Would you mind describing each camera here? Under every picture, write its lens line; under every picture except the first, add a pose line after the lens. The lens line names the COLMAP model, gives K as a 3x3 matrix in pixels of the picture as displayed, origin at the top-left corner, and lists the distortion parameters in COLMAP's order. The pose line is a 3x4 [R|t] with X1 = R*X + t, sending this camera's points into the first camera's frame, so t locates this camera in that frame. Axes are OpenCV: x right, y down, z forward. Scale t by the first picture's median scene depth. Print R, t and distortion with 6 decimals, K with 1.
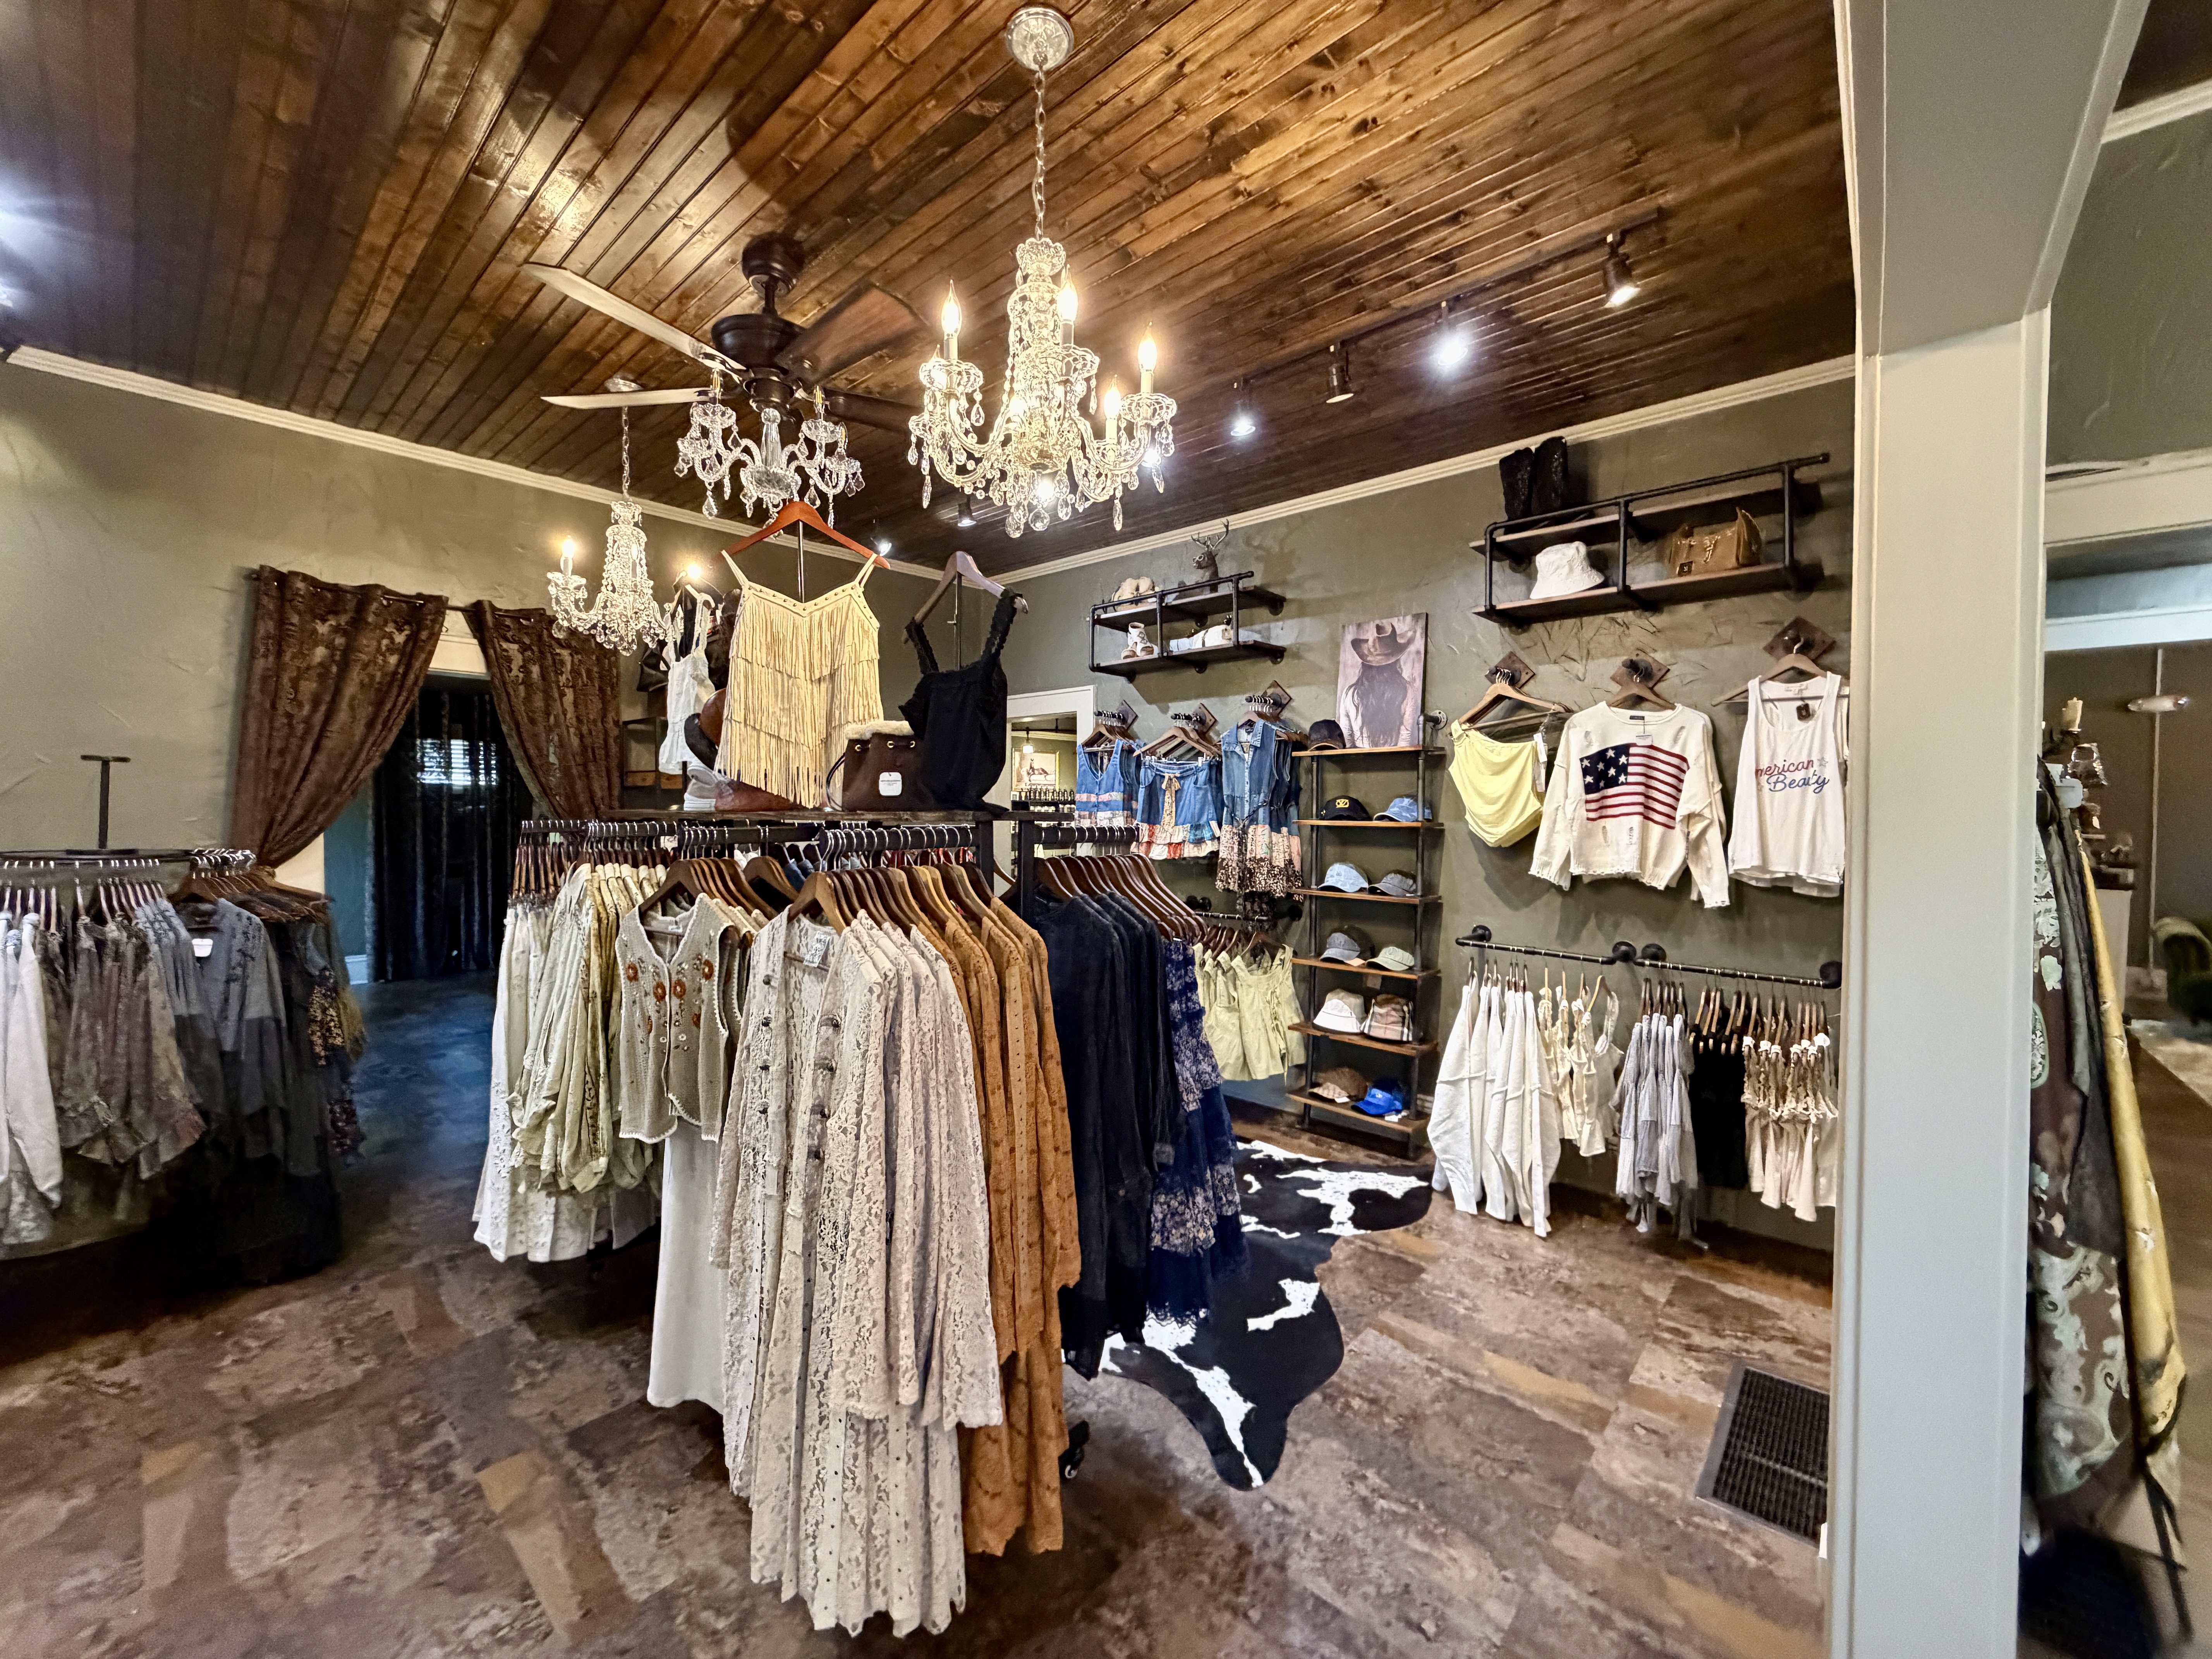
lens RADIAL K [[882.3, 0, 1103.1], [0, 882.3, 821.1], [0, 0, 1]] dist [0.002456, 0.000297]
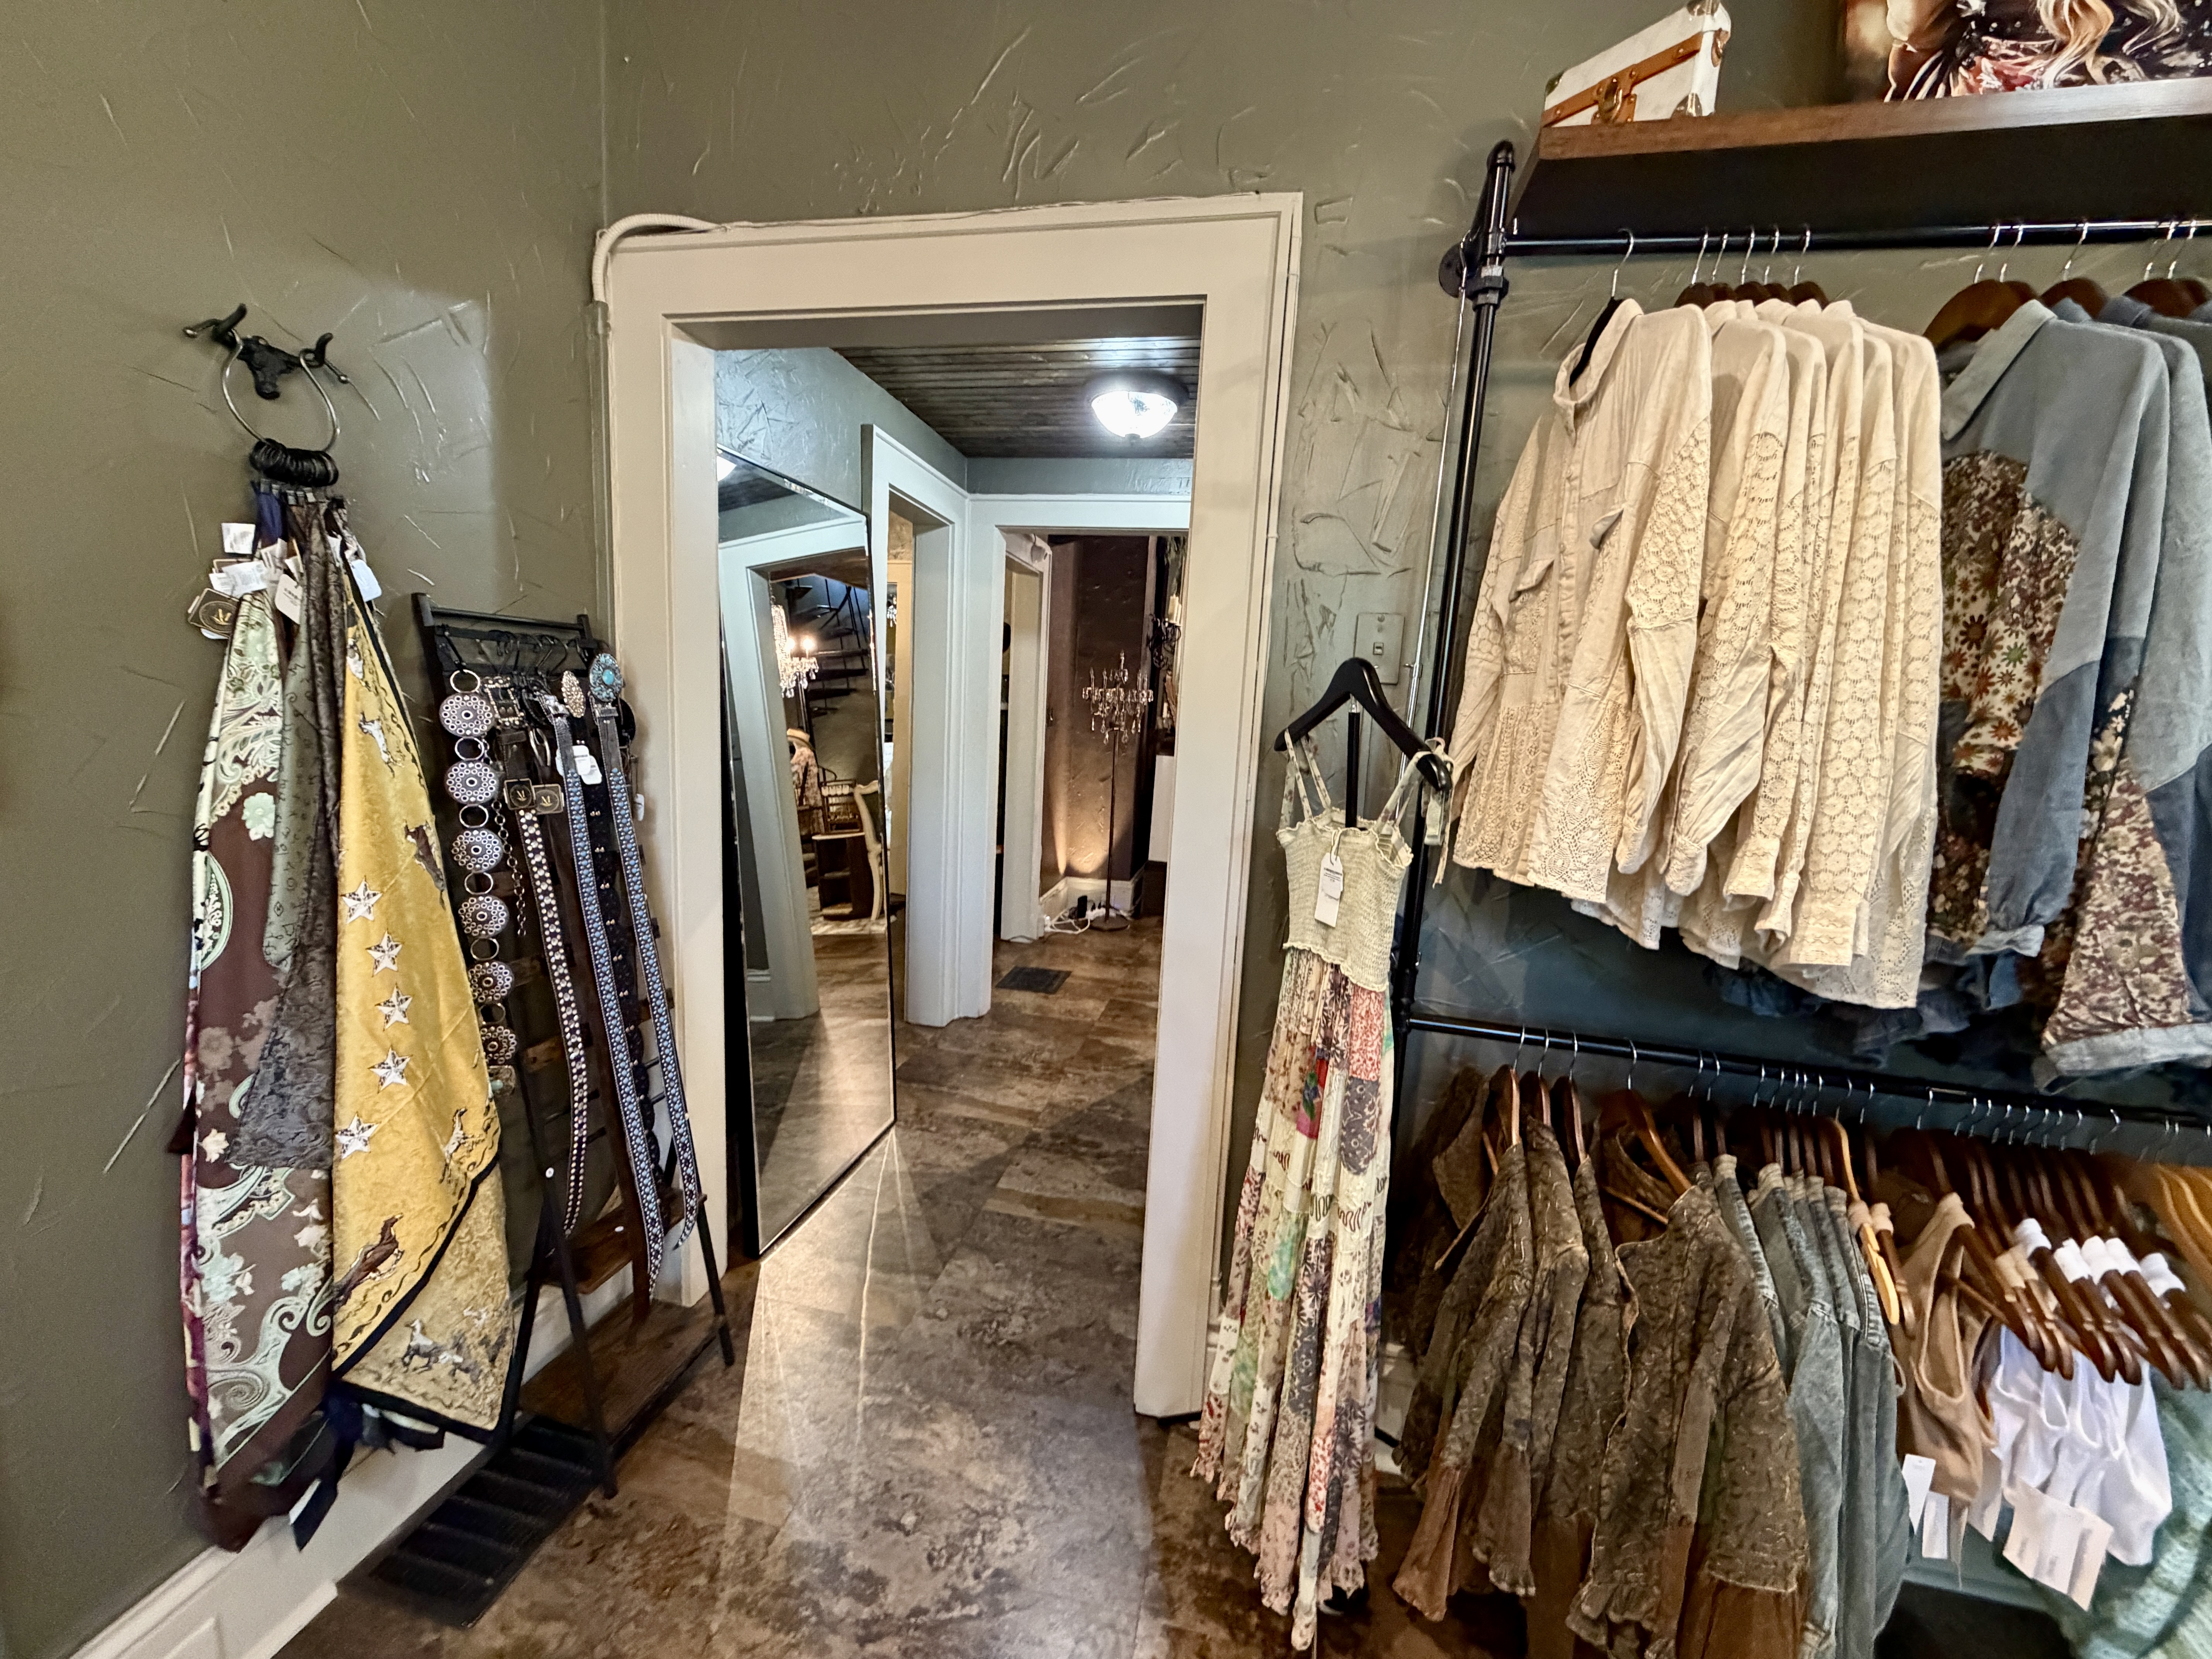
lens RADIAL K [[882.3, 0, 1105.7], [0, 882.3, 836.2], [0, 0, 1]] dist [0.002456, 0.000297]
pose [[0.870137, -0.030728, 0.491851, 1.381098], [-0.036090, 0.991401, 0.125785, 0.072498], [-0.491487, -0.127201, 0.861546, 0.011260]]
